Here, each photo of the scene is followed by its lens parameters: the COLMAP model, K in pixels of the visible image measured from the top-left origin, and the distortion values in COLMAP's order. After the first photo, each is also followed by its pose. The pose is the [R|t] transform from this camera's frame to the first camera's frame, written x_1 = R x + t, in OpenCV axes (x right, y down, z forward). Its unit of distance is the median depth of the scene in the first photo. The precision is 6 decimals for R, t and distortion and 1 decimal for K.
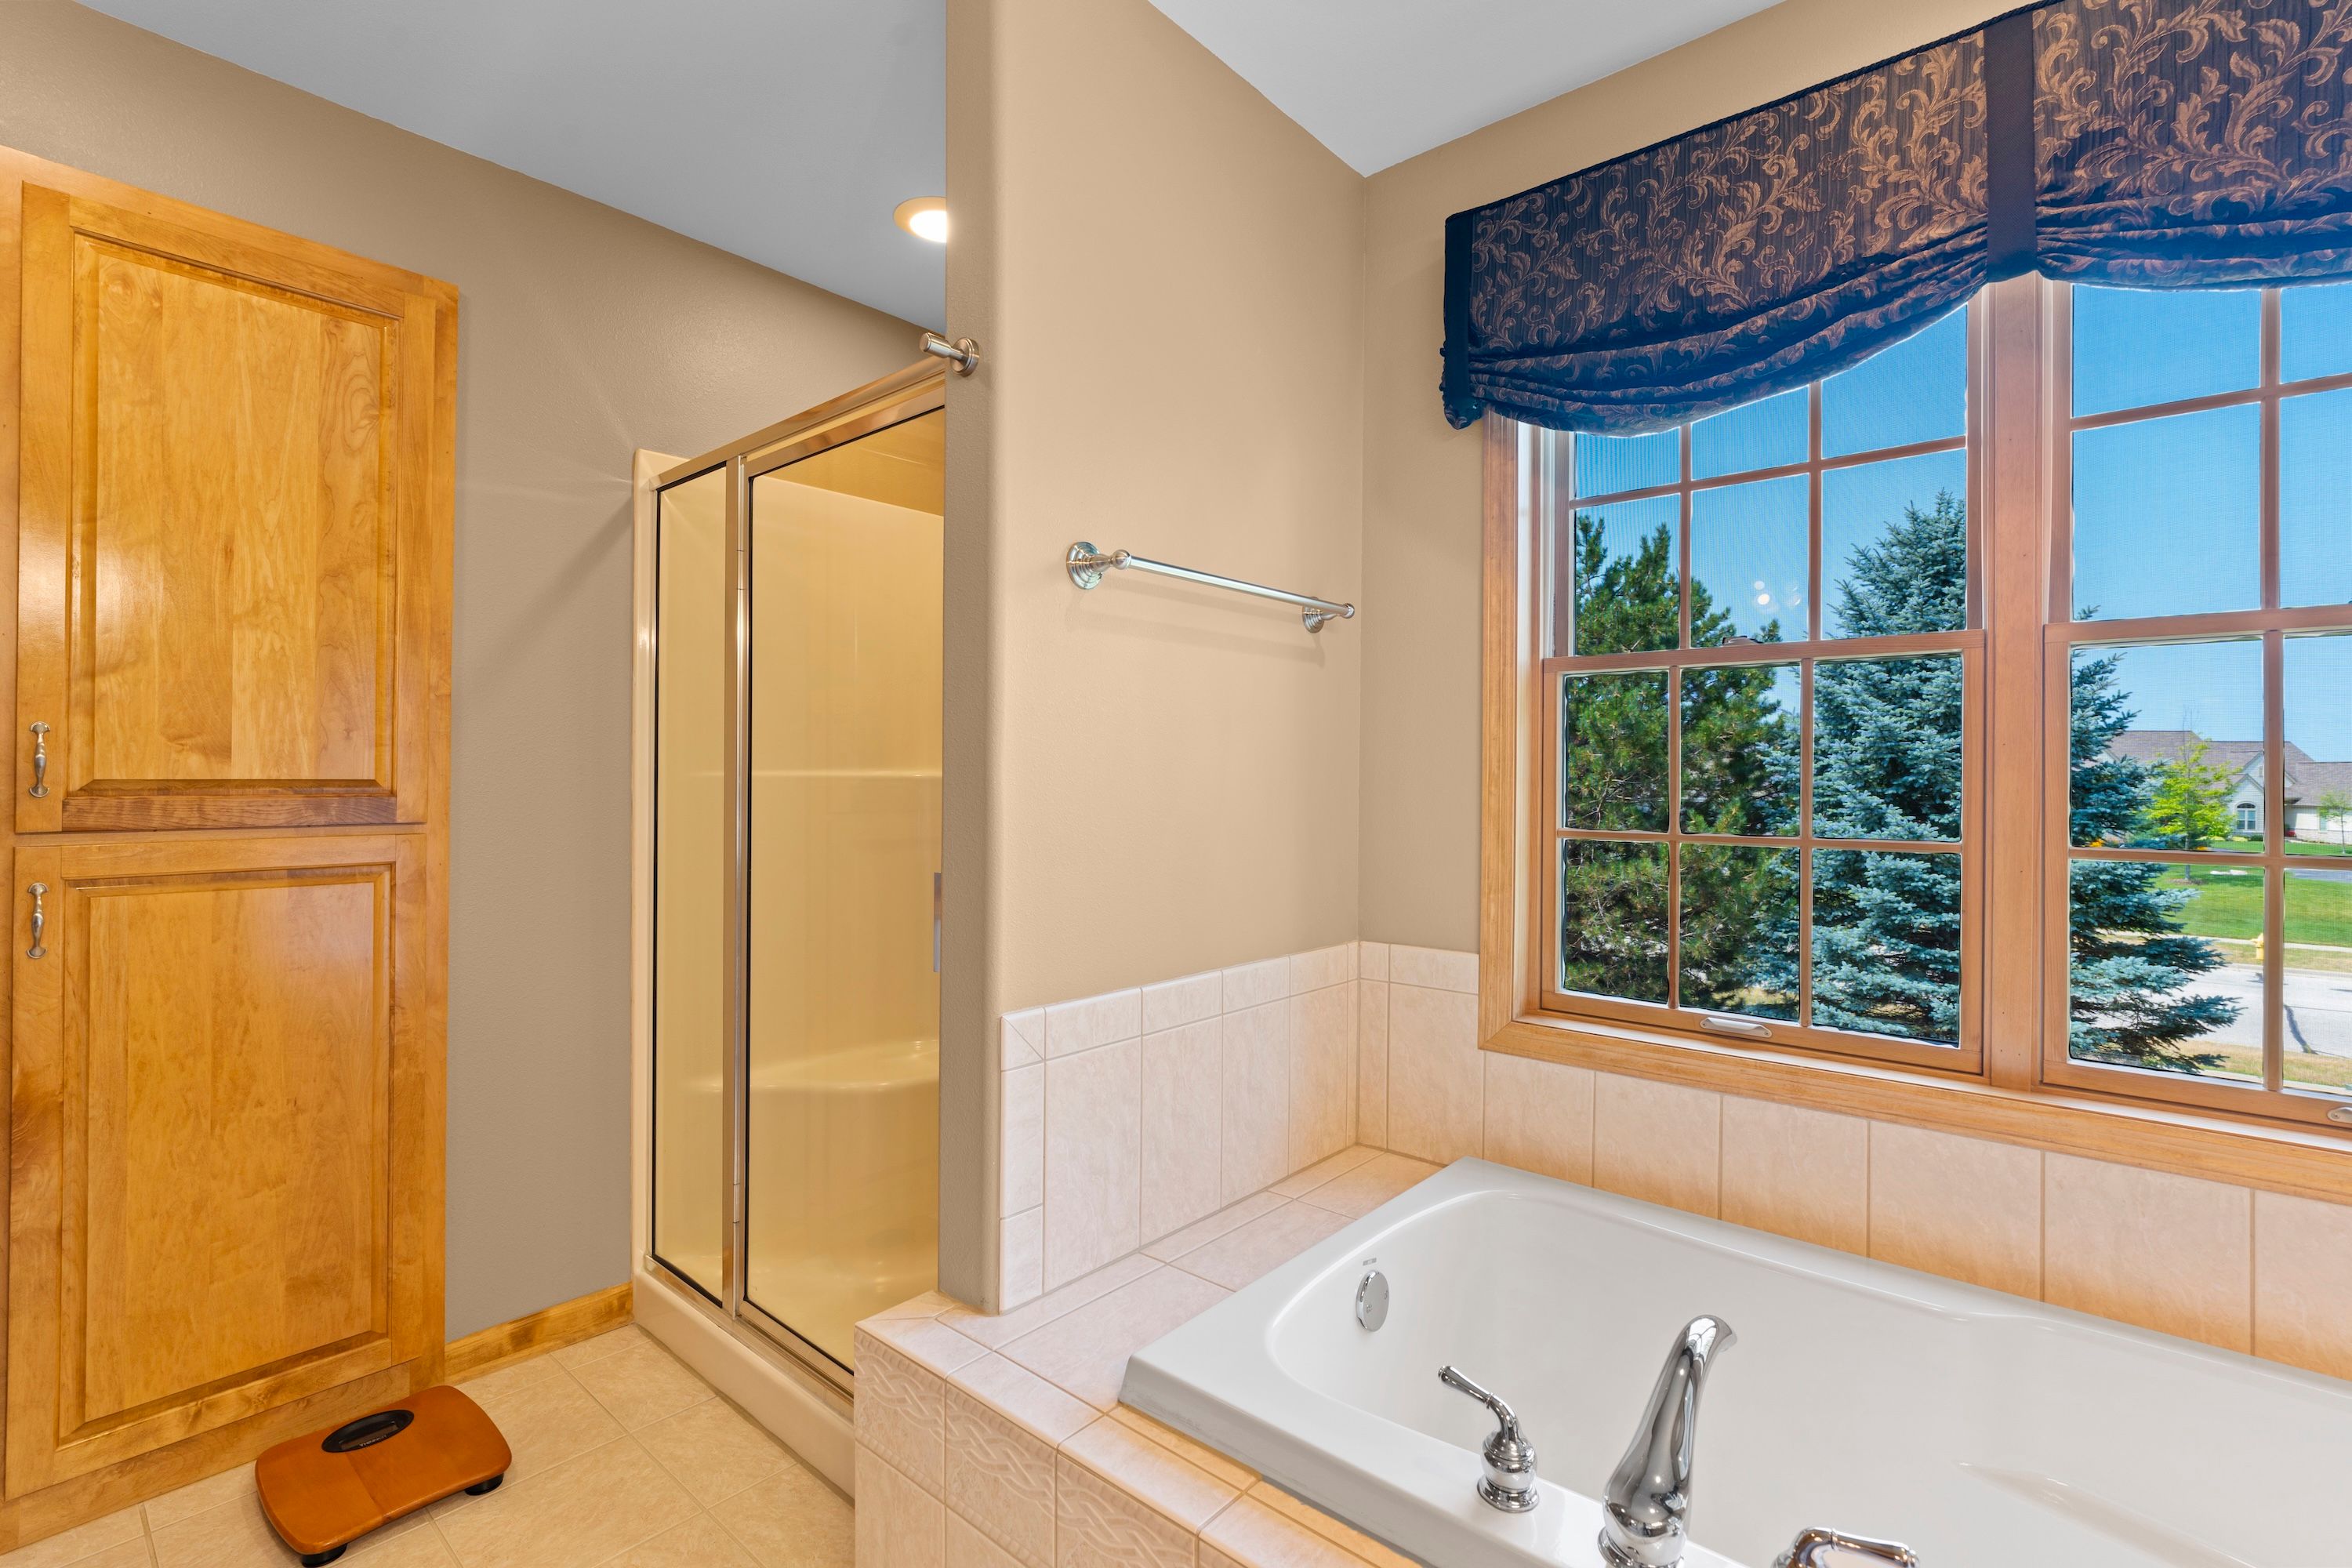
lens RADIAL K [[1061.7, 0, 1180.1], [0, 1061.7, 779.4], [0, 0, 1]] dist [-0.015795, 0.005379]
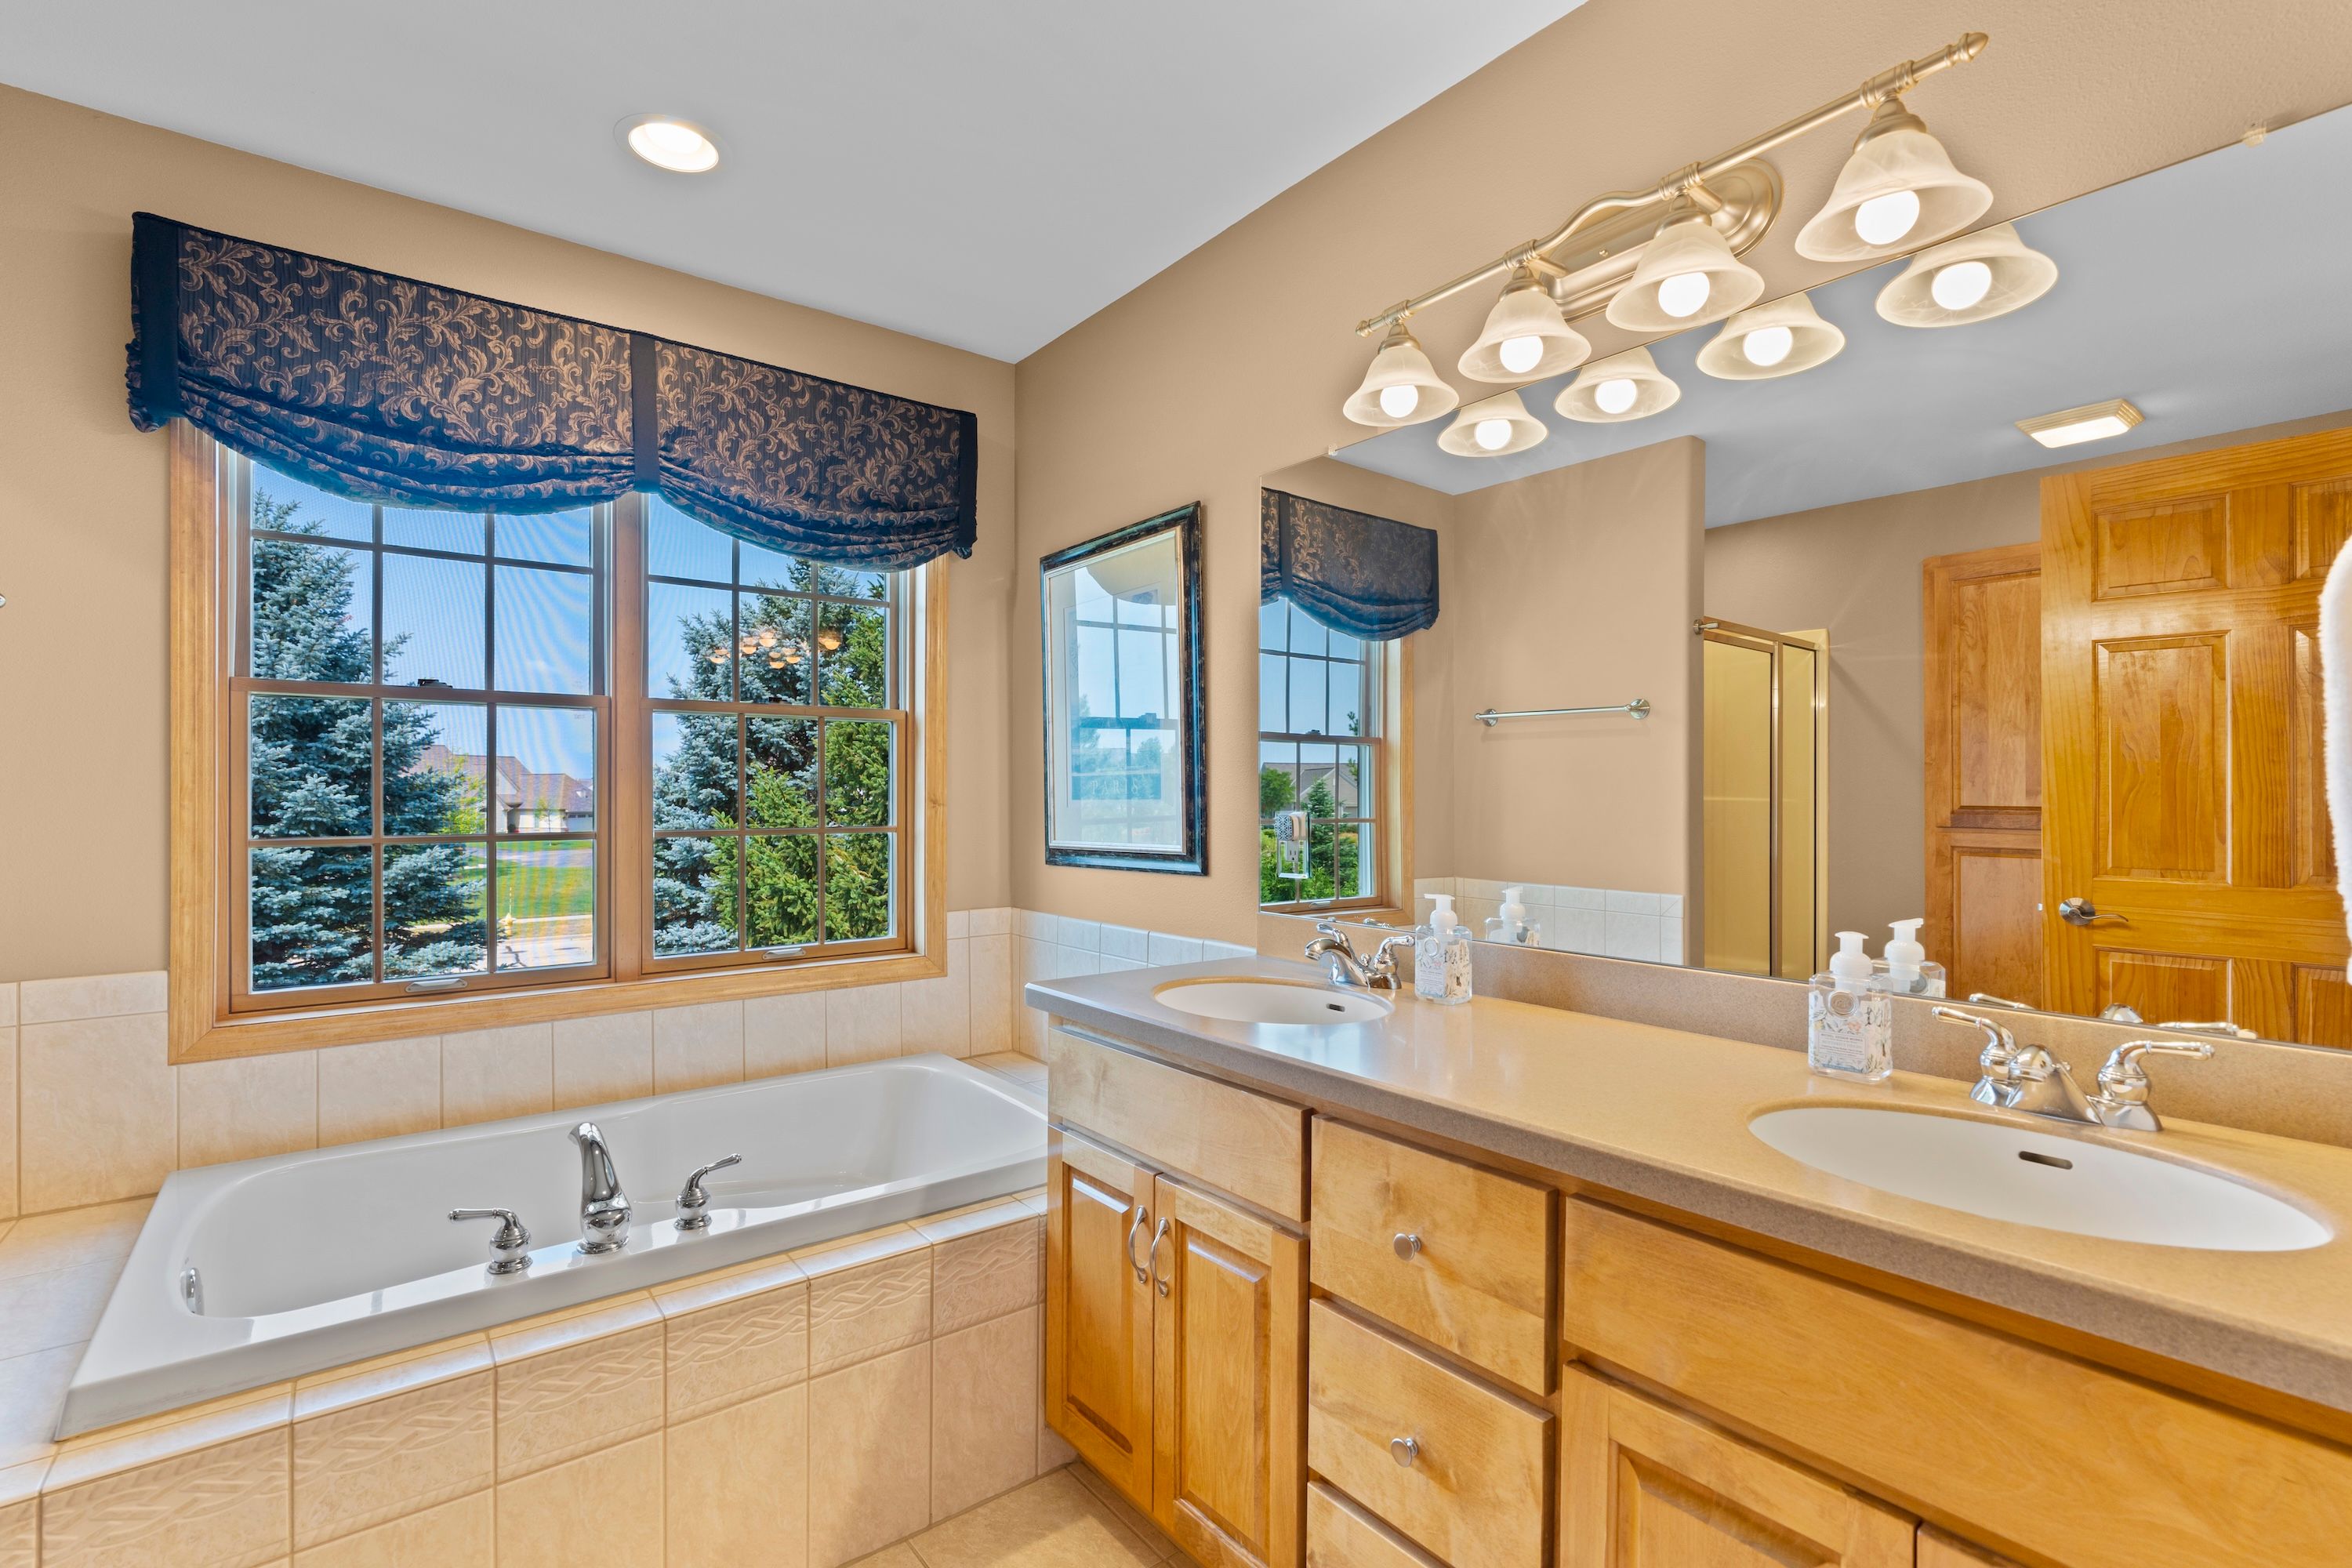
lens RADIAL K [[1061.7, 0, 1180.1], [0, 1061.7, 779.4], [0, 0, 1]] dist [-0.015795, 0.005379]
pose [[0.192243, 0.005941, 0.981329, -0.556278], [0.002202, 0.999977, -0.006486, -0.004709], [-0.981345, 0.003407, 0.192225, -0.129503]]
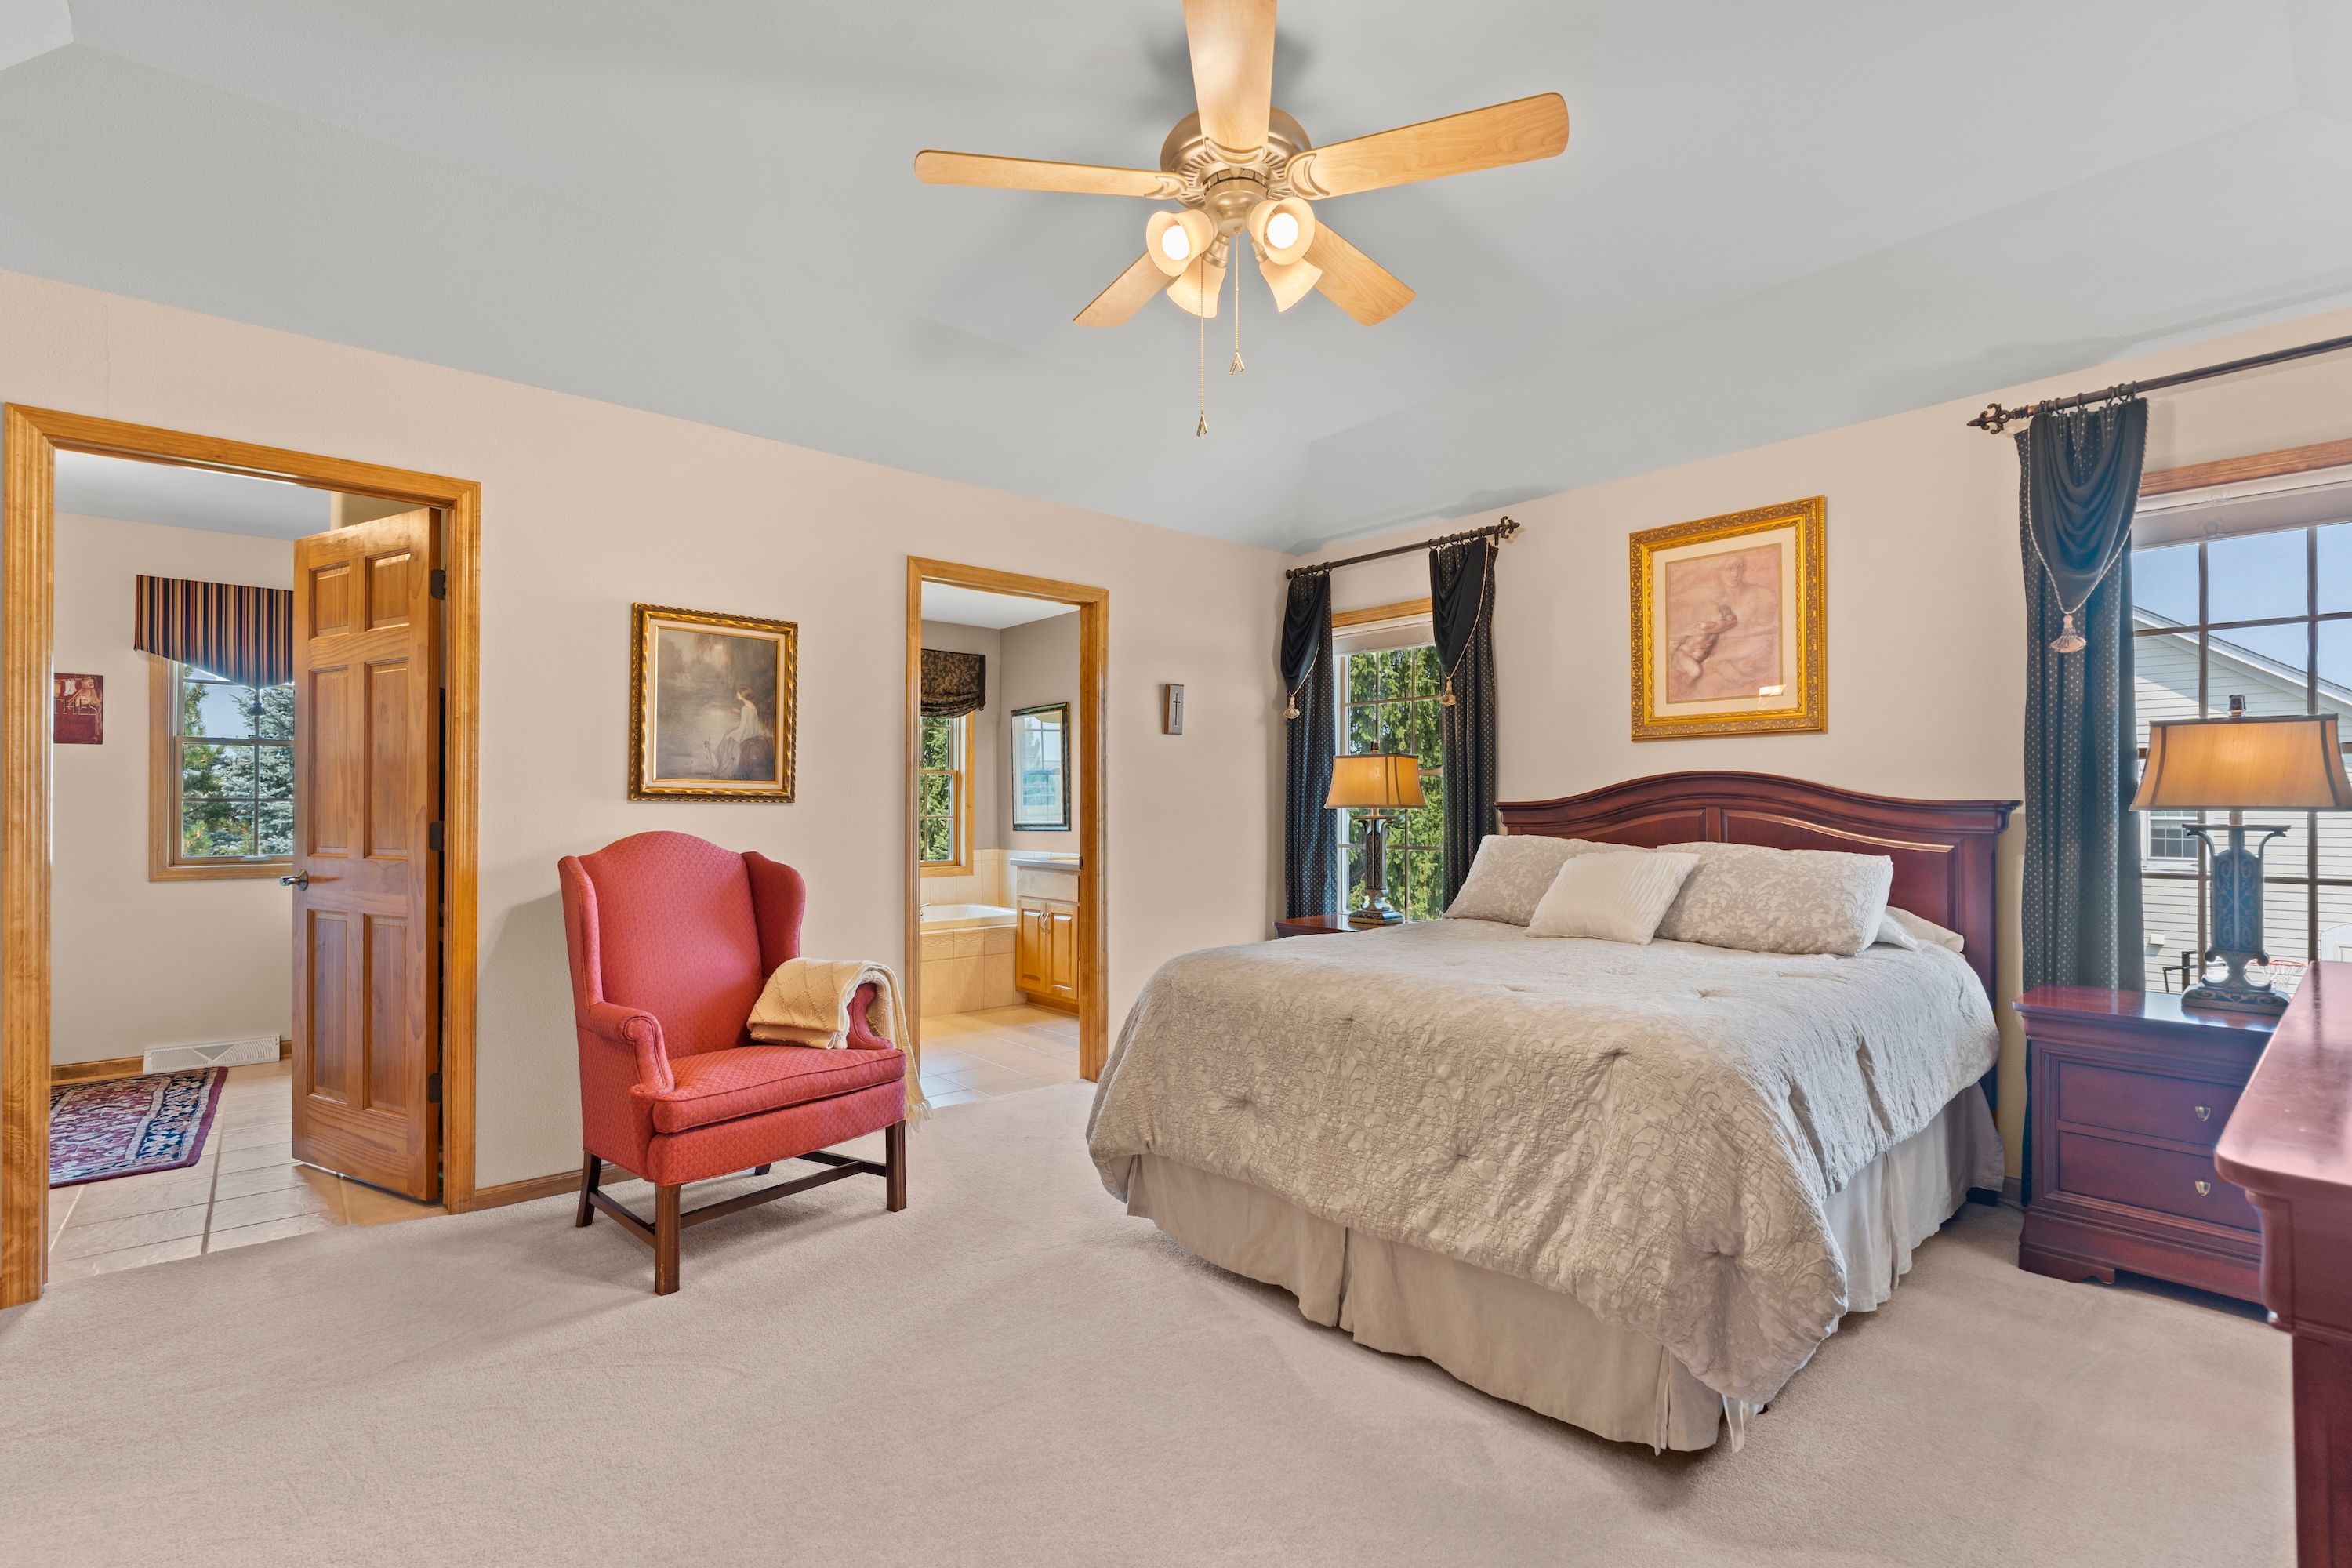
lens RADIAL K [[1061.7, 0, 1180.1], [0, 1061.7, 779.4], [0, 0, 1]] dist [-0.015795, 0.005379]
pose [[0.145569, 0.017690, 0.989190, -3.204965], [0.004365, 0.999819, -0.018523, -0.006778], [-0.989338, 0.007014, 0.145466, -0.923756]]
